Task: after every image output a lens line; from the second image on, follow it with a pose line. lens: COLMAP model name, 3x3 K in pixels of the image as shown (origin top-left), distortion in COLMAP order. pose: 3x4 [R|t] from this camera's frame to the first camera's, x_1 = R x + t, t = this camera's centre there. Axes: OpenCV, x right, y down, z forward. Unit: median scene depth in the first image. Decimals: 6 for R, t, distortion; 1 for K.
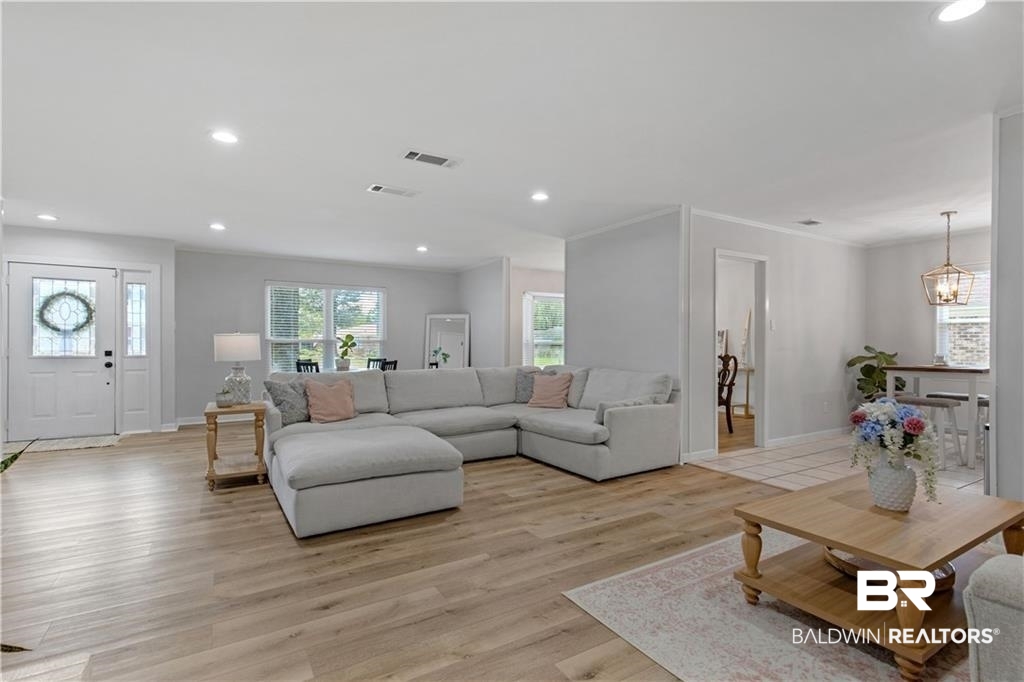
lens RADIAL K [[445.9, 0, 515.8], [0, 445.9, 345.0], [0, 0, 1]] dist [0.002290, 0.000218]
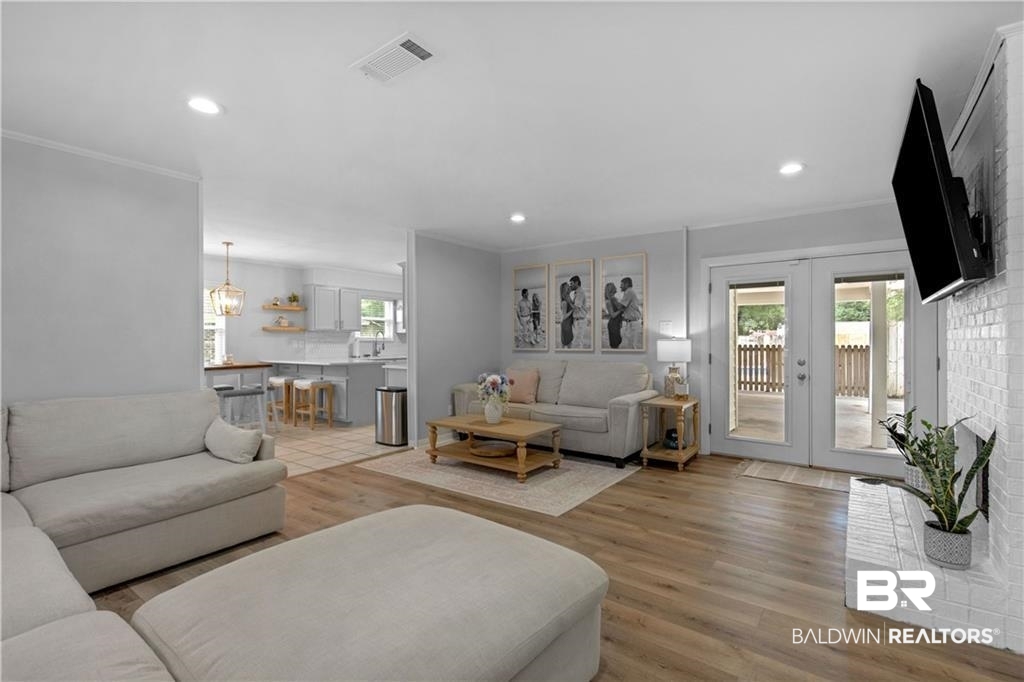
lens RADIAL K [[469.3, 0, 512.0], [0, 469.3, 341.0], [0, 0, 1]] dist [0.018398, 0.000264]
pose [[-0.323150, 0.004716, 0.946336, -1.002442], [0.004473, 0.999984, -0.003456, -0.019753], [-0.946337, 0.003116, -0.323165, 1.235050]]
